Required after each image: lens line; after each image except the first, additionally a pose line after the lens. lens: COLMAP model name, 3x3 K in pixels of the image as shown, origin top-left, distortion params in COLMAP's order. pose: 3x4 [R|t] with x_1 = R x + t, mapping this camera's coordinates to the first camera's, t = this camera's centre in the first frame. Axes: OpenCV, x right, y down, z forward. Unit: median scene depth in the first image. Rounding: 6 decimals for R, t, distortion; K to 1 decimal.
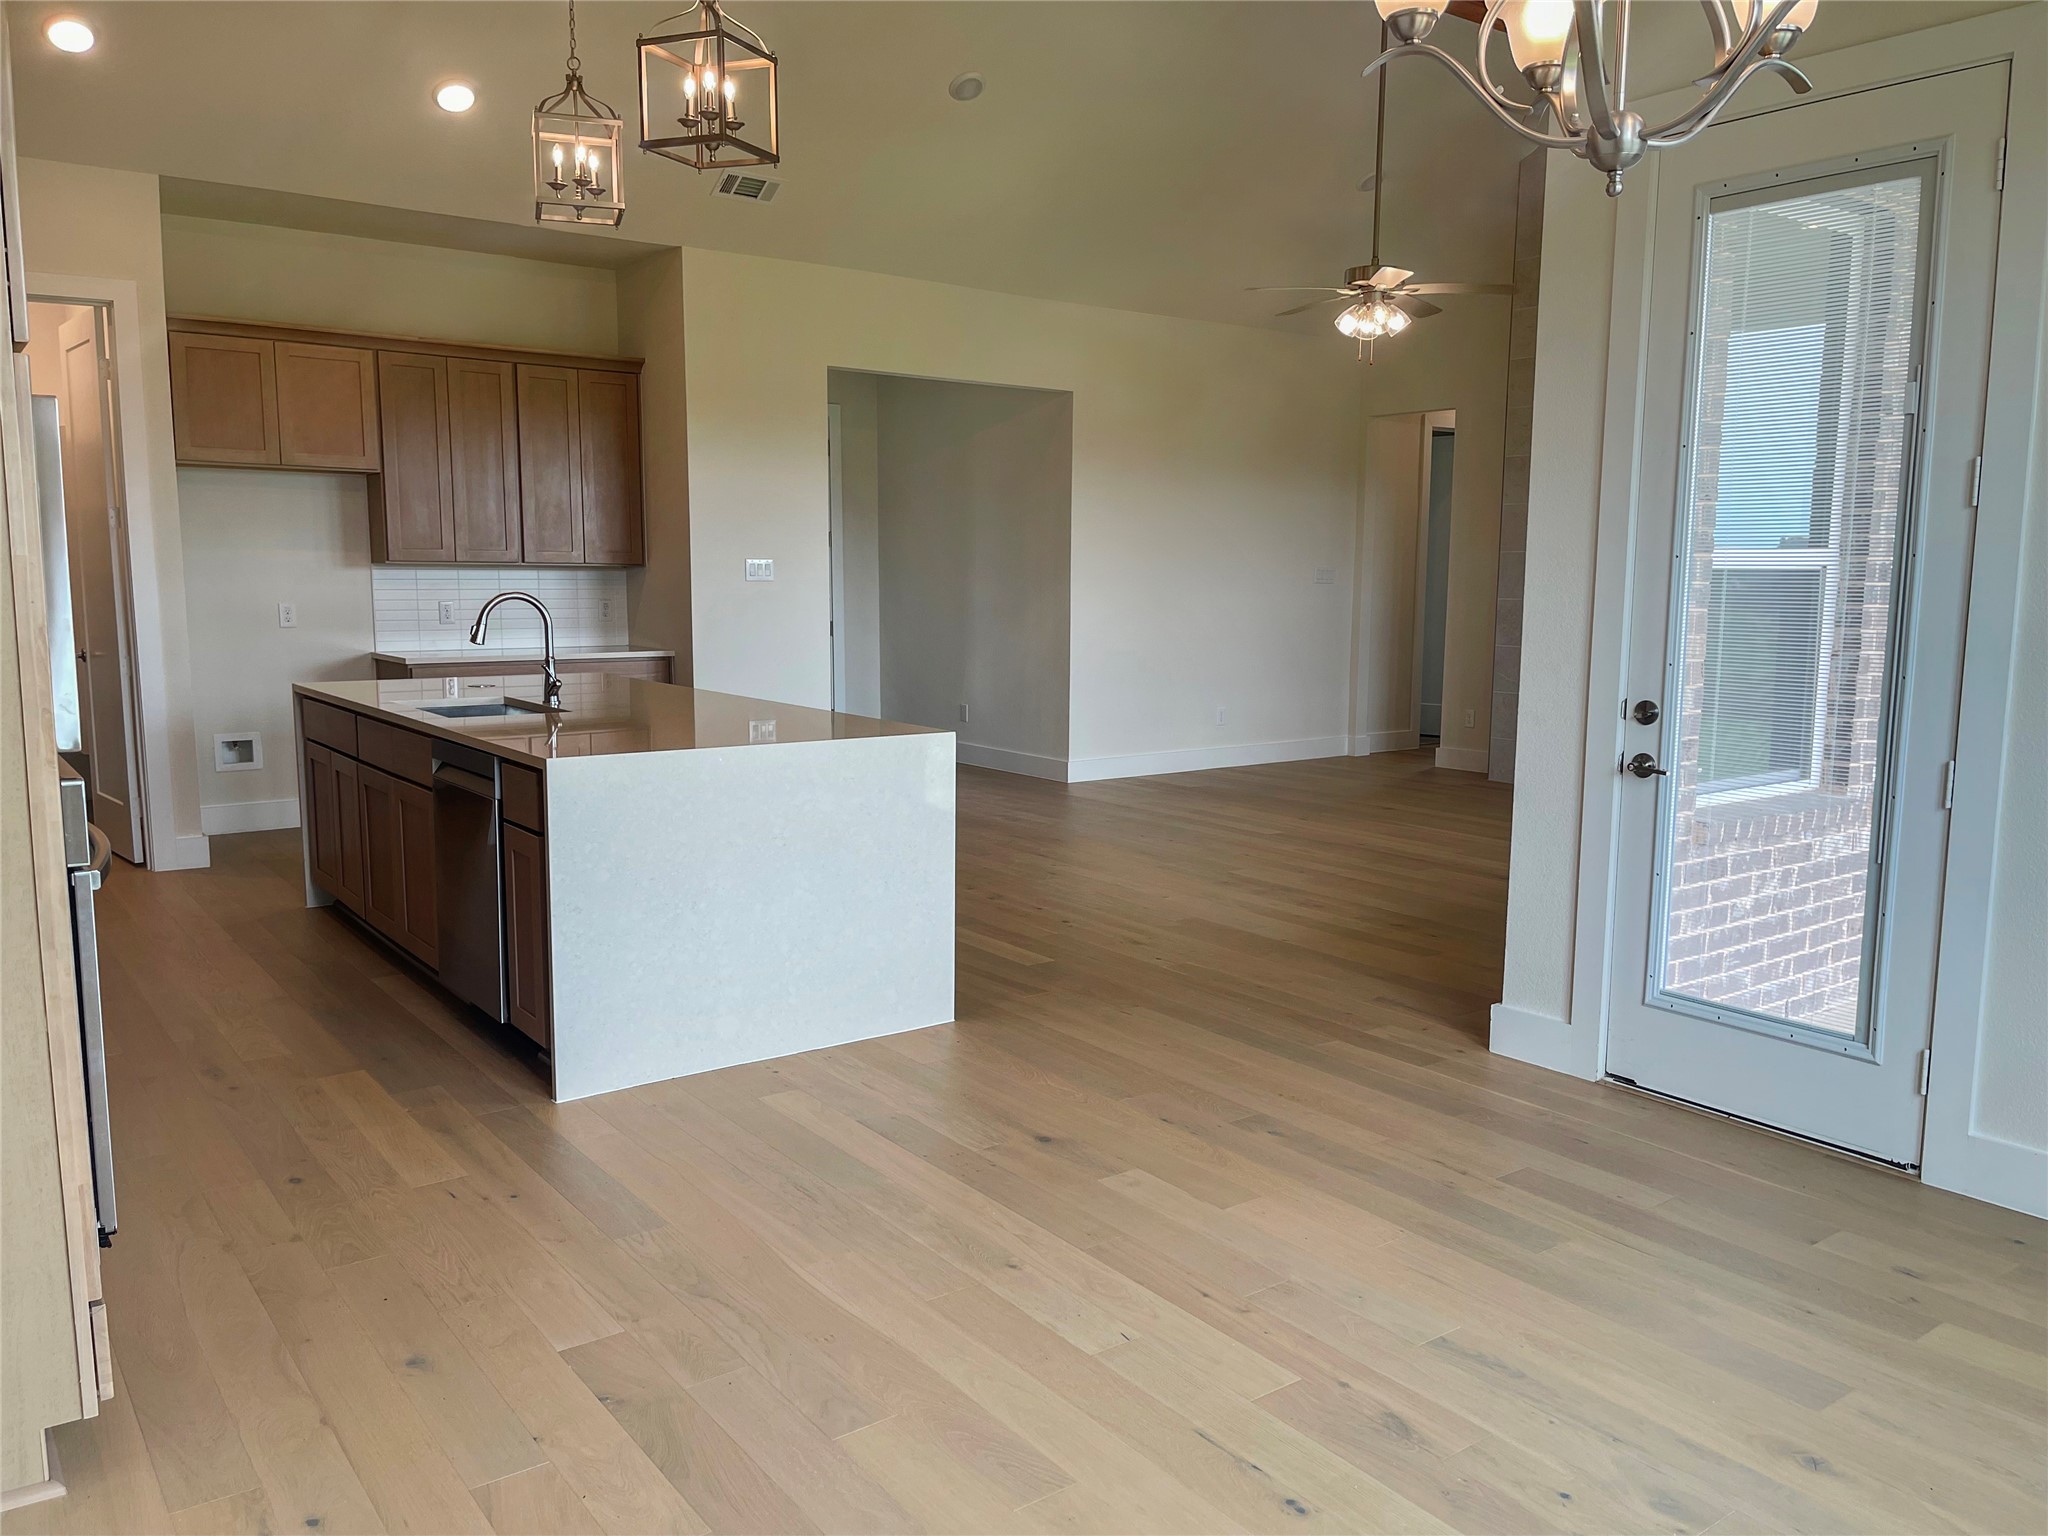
lens RADIAL K [[1554.3, 0, 1029.6], [0, 1554.3, 775.4], [0, 0, 1]] dist [0.083057, -0.144852]
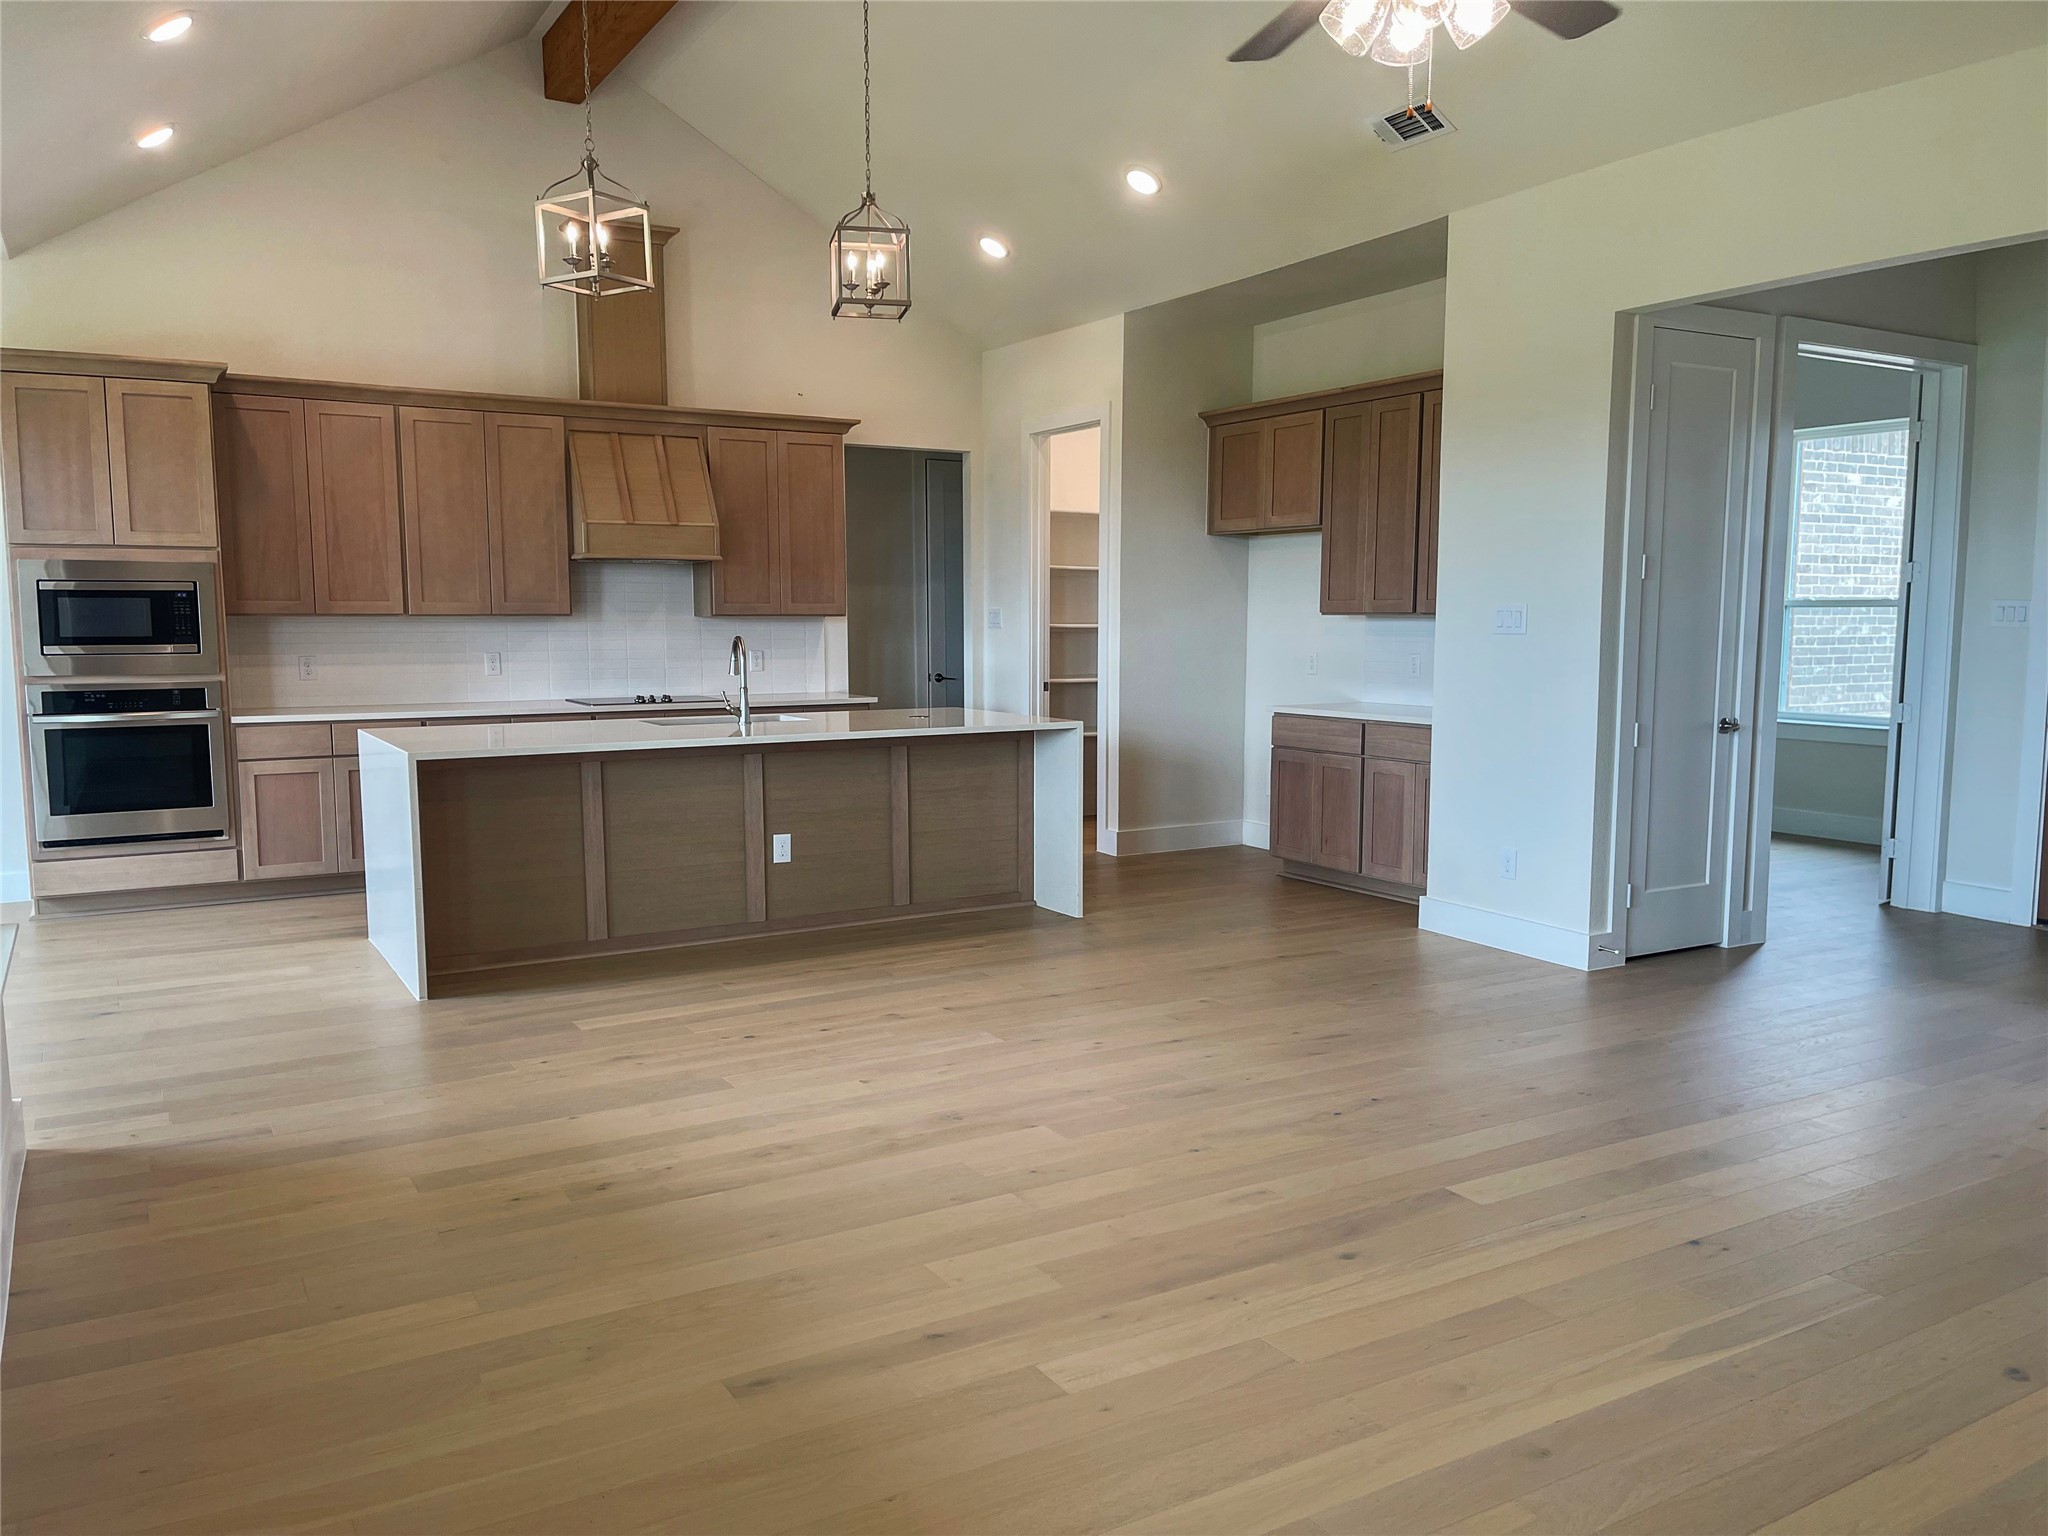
lens RADIAL K [[1536.6, 0, 1024.0], [0, 1536.6, 768.0], [0, 0, 1]] dist [0.082796, -0.111187]
pose [[-0.117493, 0.092765, -0.988732, 0.648326], [-0.131762, 0.985369, 0.108107, -0.125415], [0.984294, 0.142979, -0.103551, 0.966378]]
